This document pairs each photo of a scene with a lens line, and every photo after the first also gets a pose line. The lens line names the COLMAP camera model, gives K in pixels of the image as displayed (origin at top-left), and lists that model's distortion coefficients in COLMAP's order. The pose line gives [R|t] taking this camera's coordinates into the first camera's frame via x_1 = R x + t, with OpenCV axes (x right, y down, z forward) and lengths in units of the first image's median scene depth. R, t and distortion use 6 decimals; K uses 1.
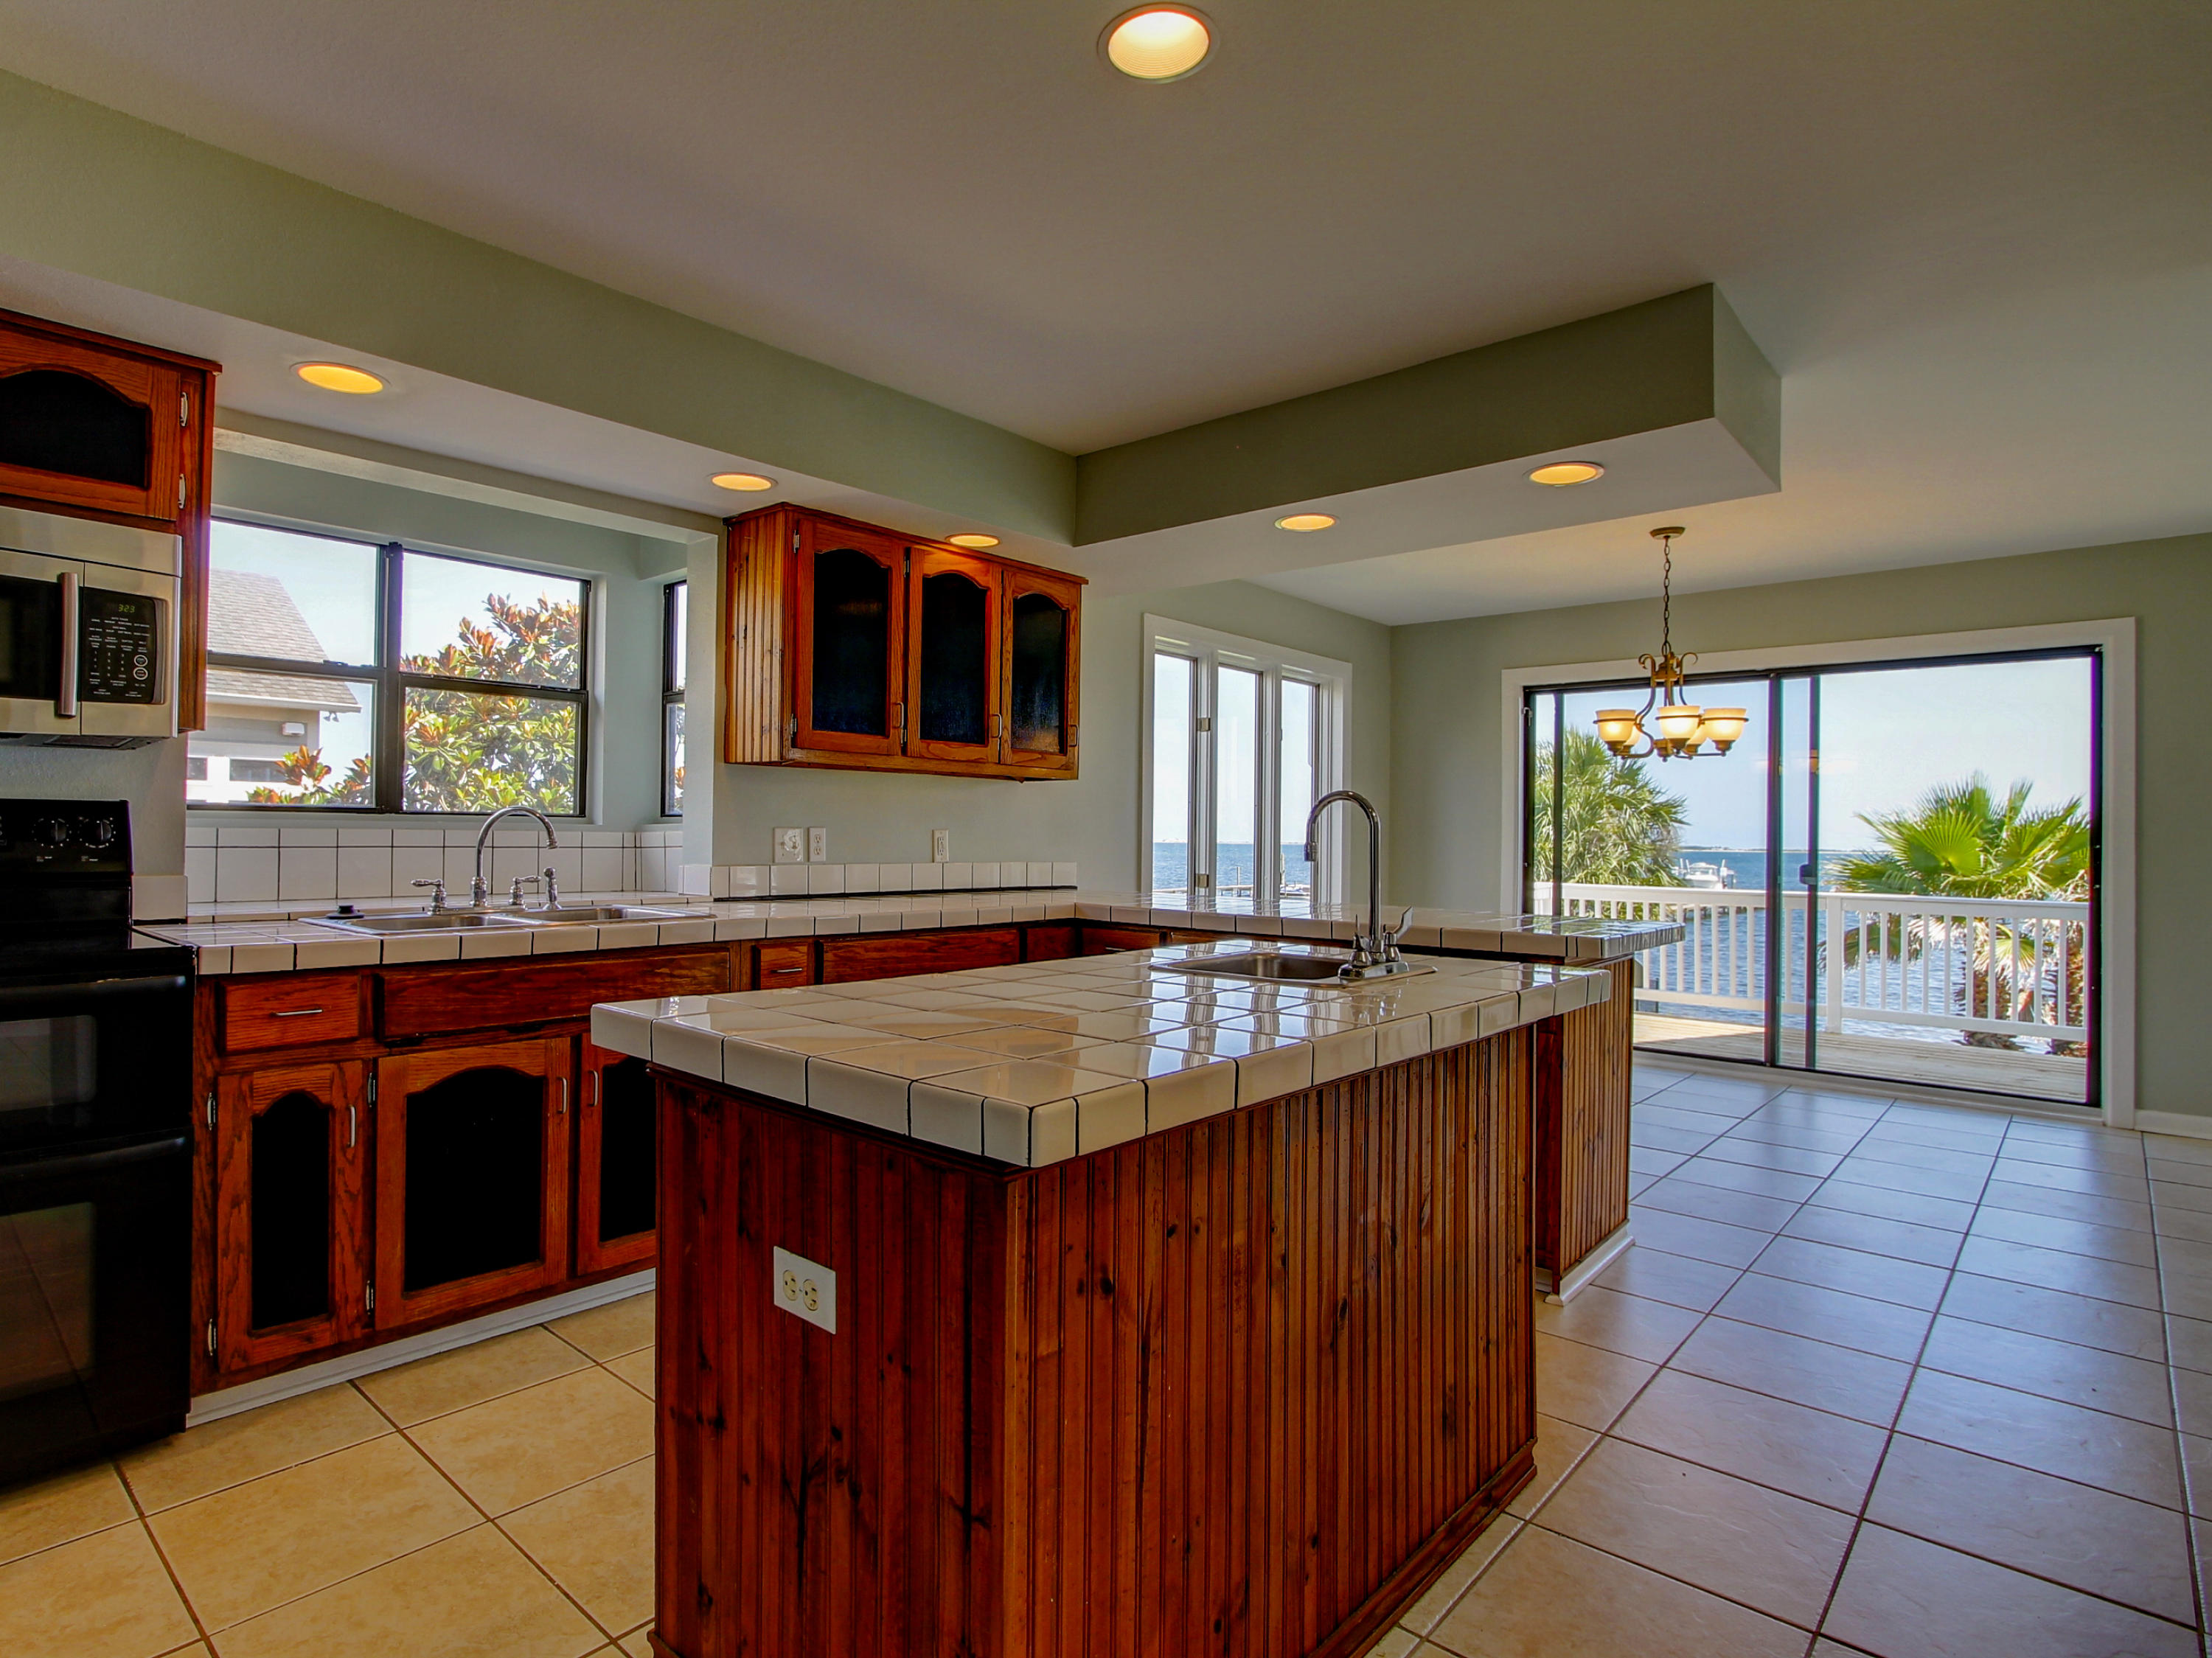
lens RADIAL K [[1188.2, 0, 1010.1], [0, 1188.2, 826.1], [0, 0, 1]] dist [-0.000248, 0.000395]
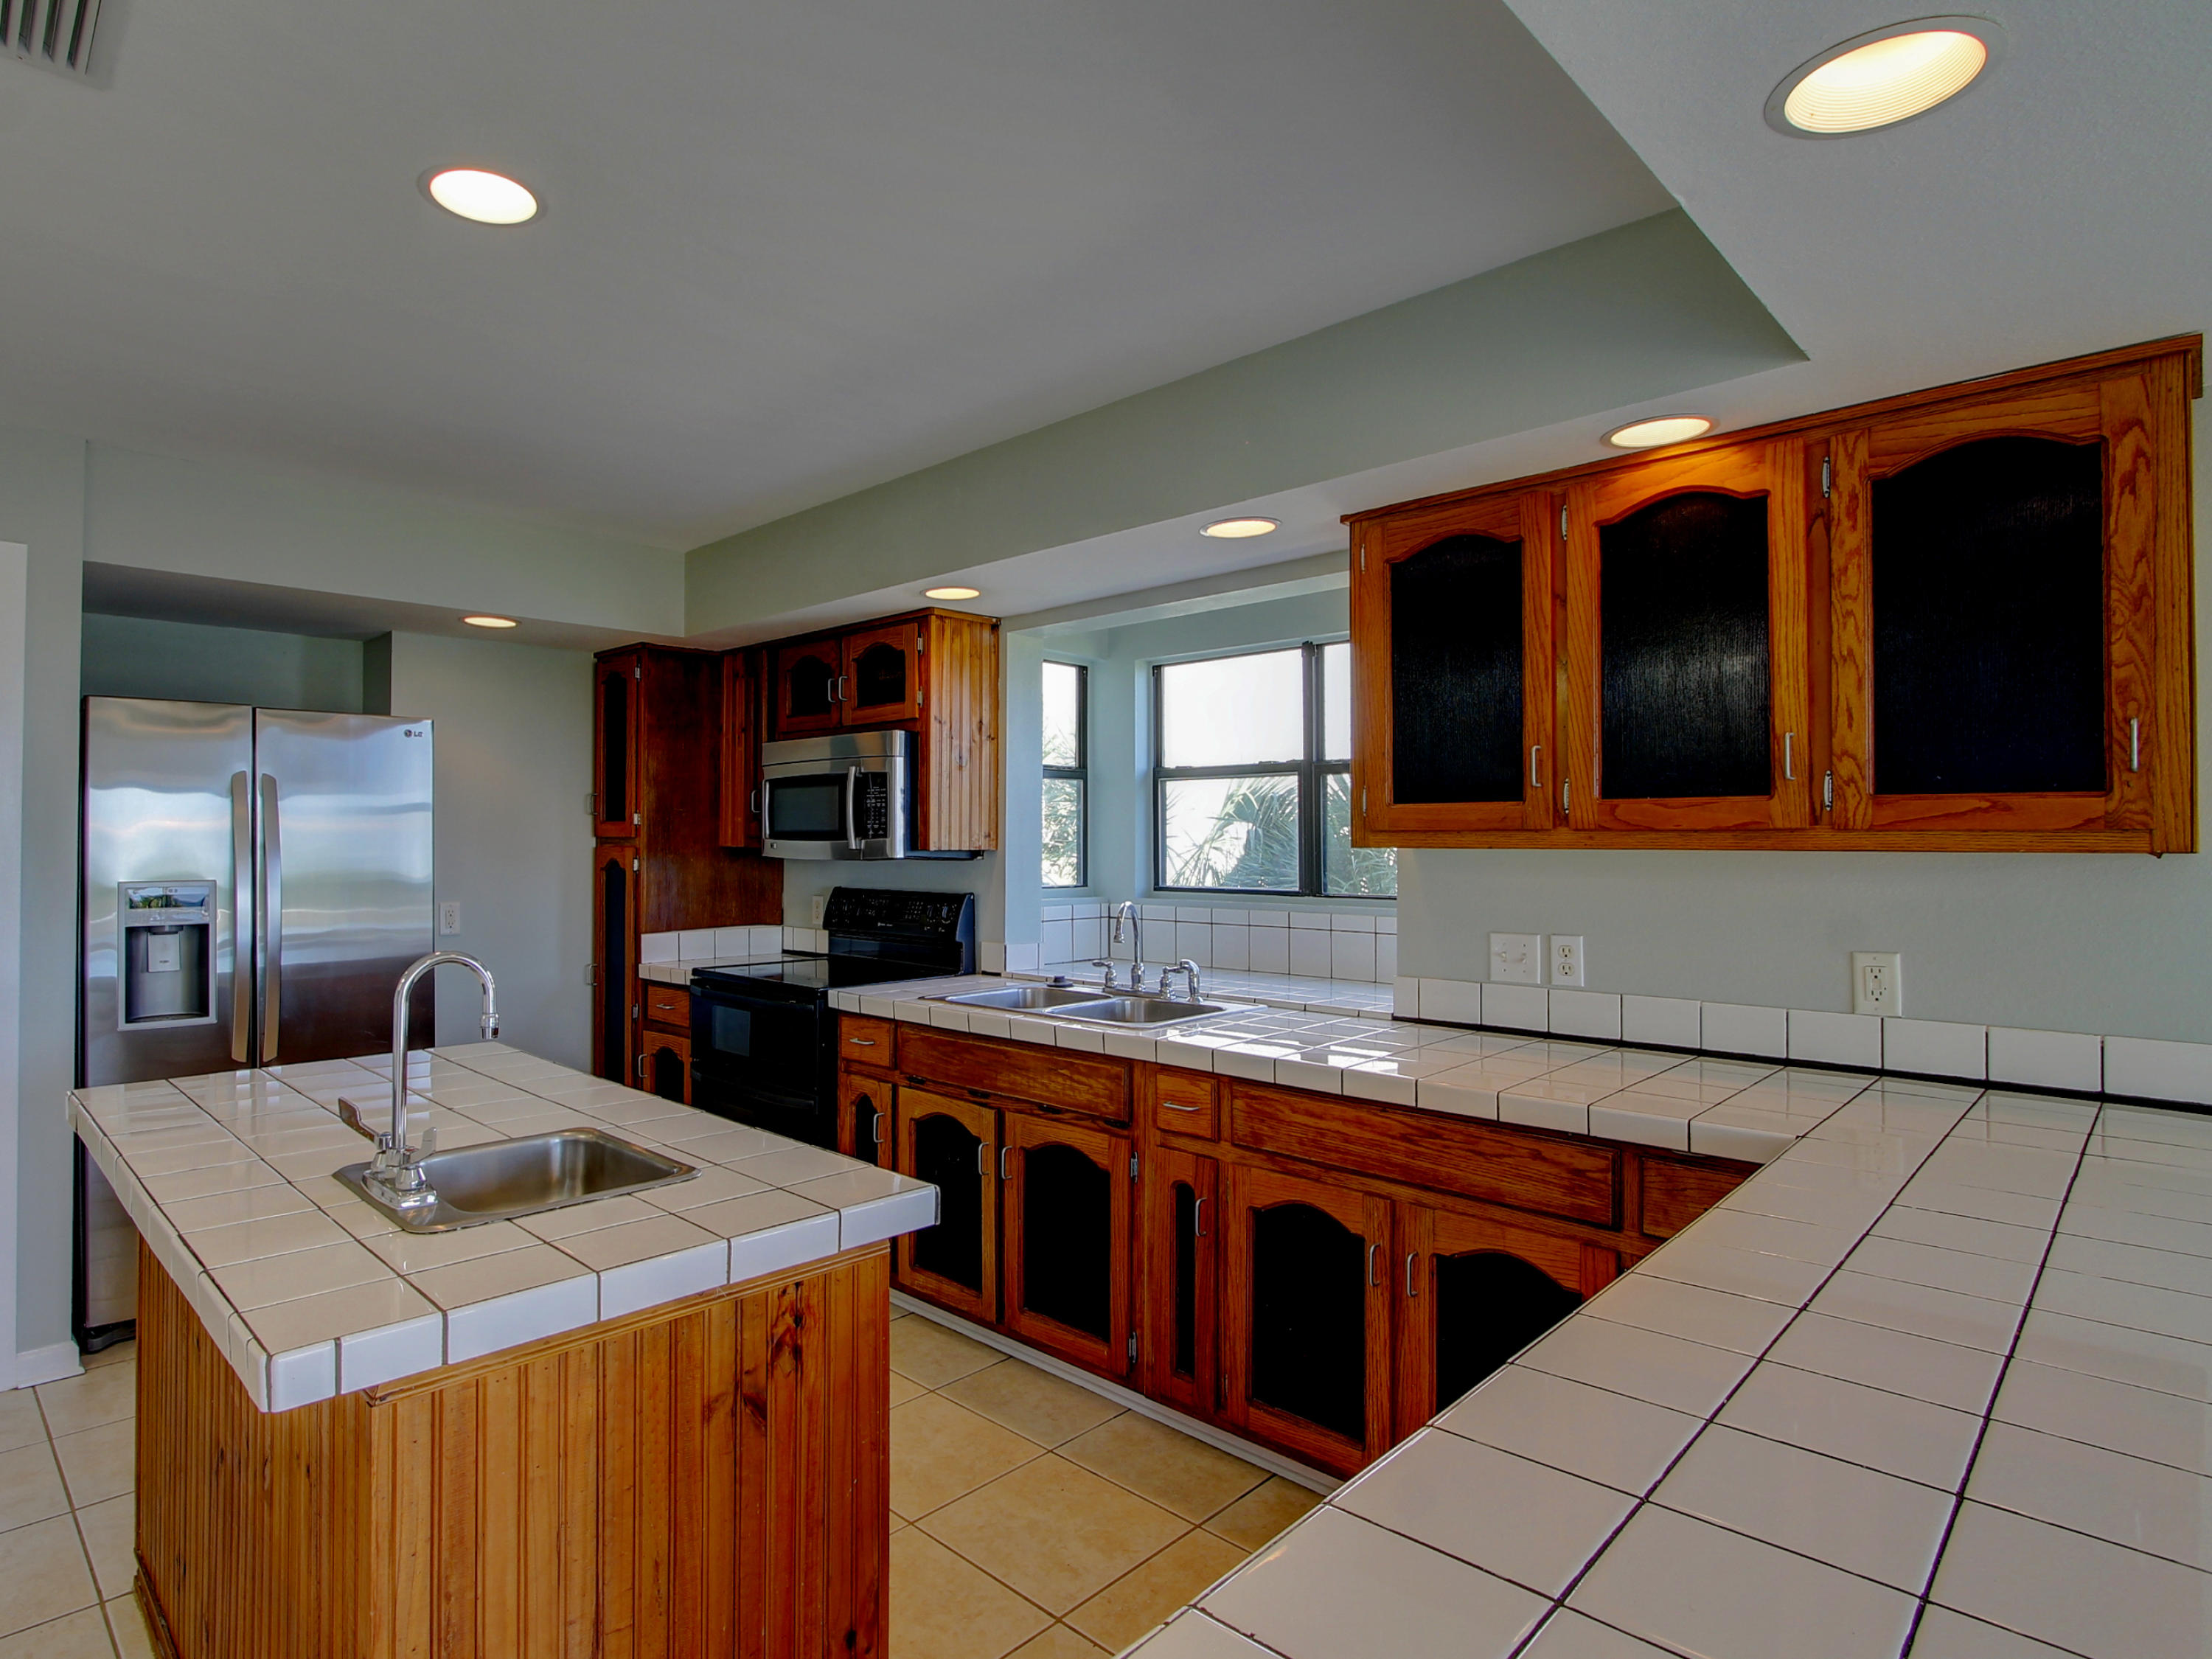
lens RADIAL K [[1188.3, 0, 1010.1], [0, 1188.3, 826.6], [0, 0, 1]] dist [-0.000248, 0.000395]
pose [[-0.028176, -0.018990, -0.999423, 0.580010], [0.008324, 0.999780, -0.019232, -0.054499], [0.999568, -0.008861, -0.028011, 0.787288]]
